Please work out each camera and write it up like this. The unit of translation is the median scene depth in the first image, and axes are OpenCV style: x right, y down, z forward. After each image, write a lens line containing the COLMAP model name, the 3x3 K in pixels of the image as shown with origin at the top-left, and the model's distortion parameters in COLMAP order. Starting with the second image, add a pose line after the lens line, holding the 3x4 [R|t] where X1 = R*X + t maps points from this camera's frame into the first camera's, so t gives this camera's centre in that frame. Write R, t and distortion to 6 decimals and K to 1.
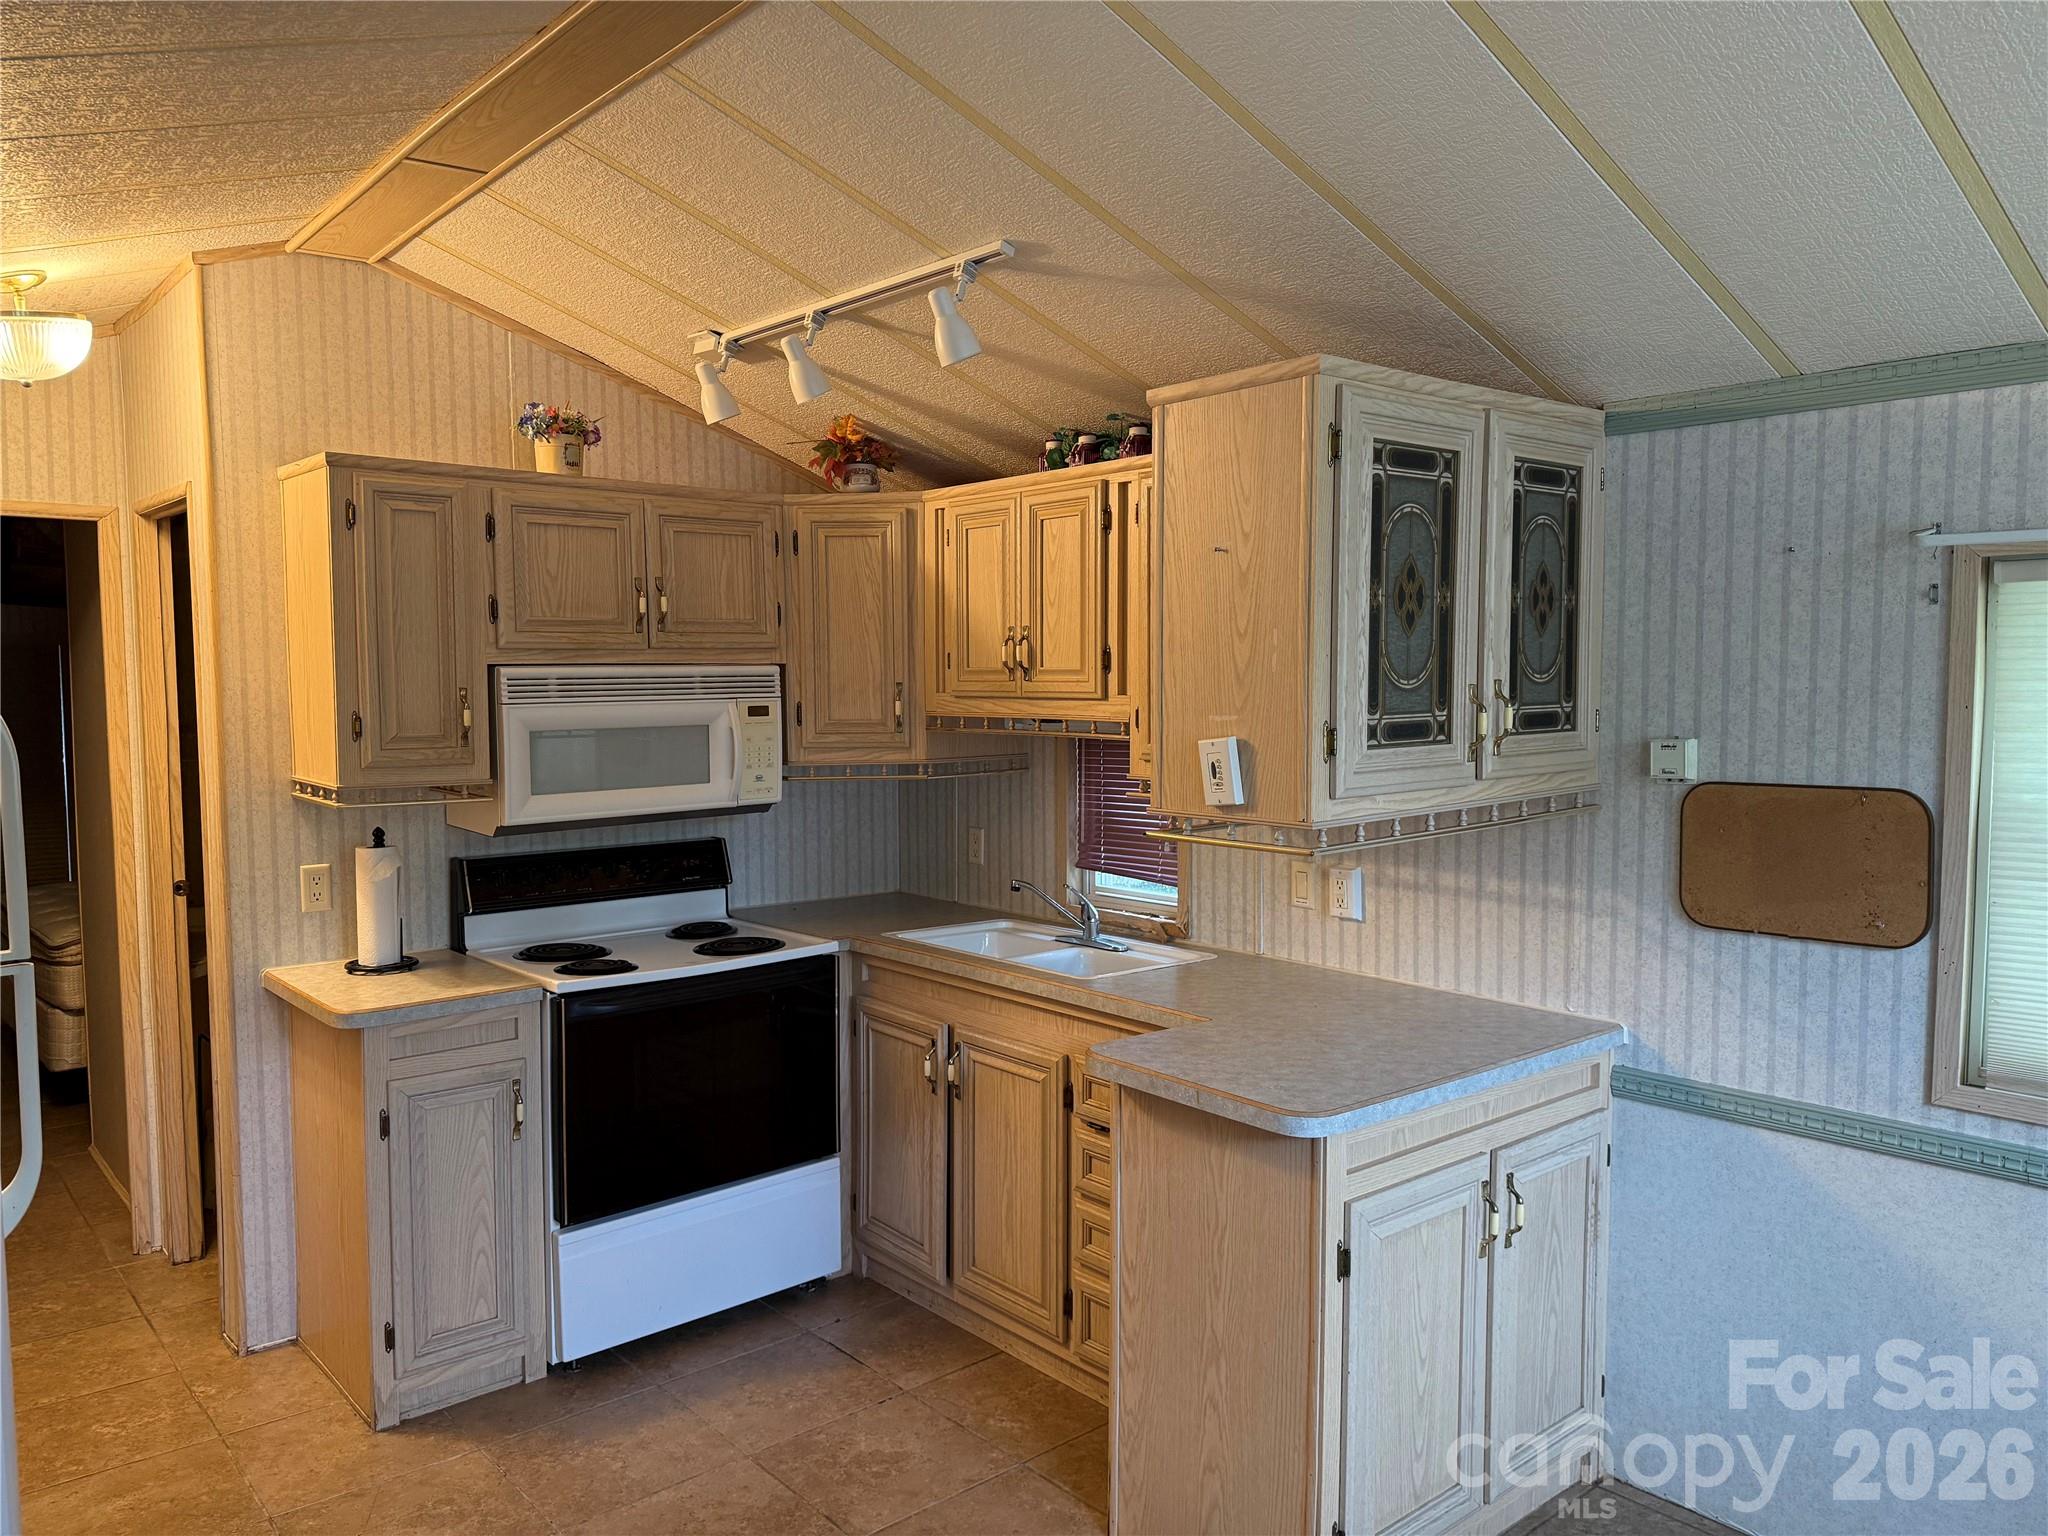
lens RADIAL K [[1489.8, 0, 1093.1], [0, 1489.8, 755.7], [0, 0, 1]] dist [0.052273, -0.075346]
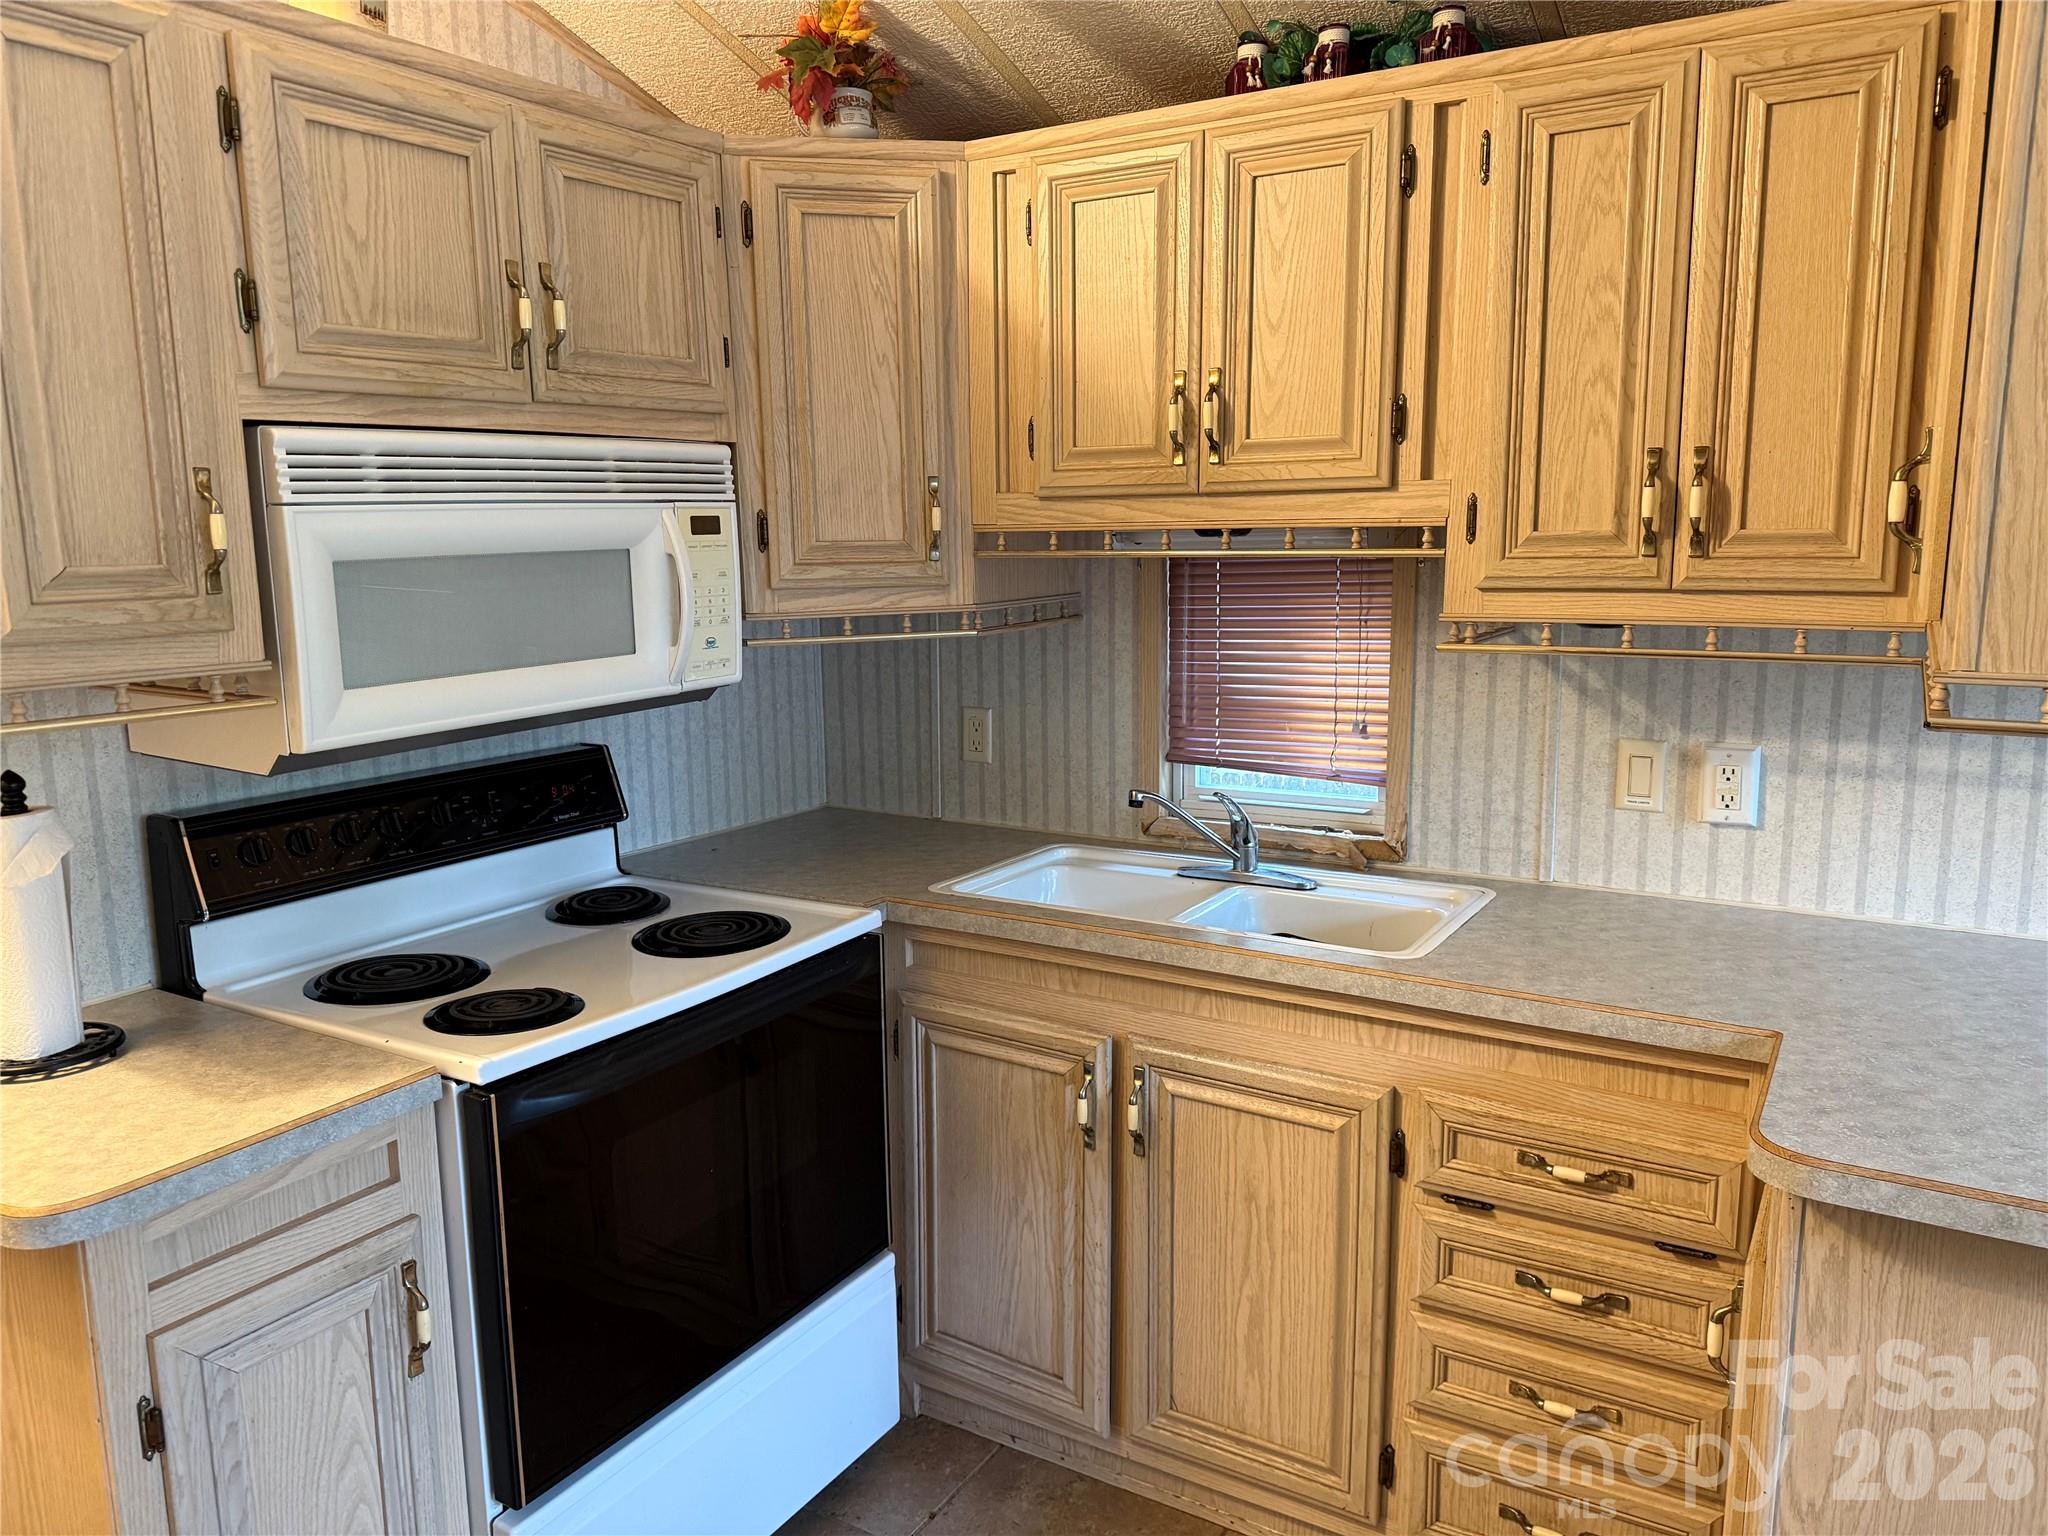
lens RADIAL K [[1442.7, 0, 1032.5], [0, 1442.7, 765.2], [0, 0, 1]] dist [-0.002821, -0.006141]
pose [[0.958143, -0.058322, 0.280285, -0.284898], [0.027574, 0.993278, 0.112423, 0.003362], [-0.284958, -0.099989, 0.953311, 0.461129]]
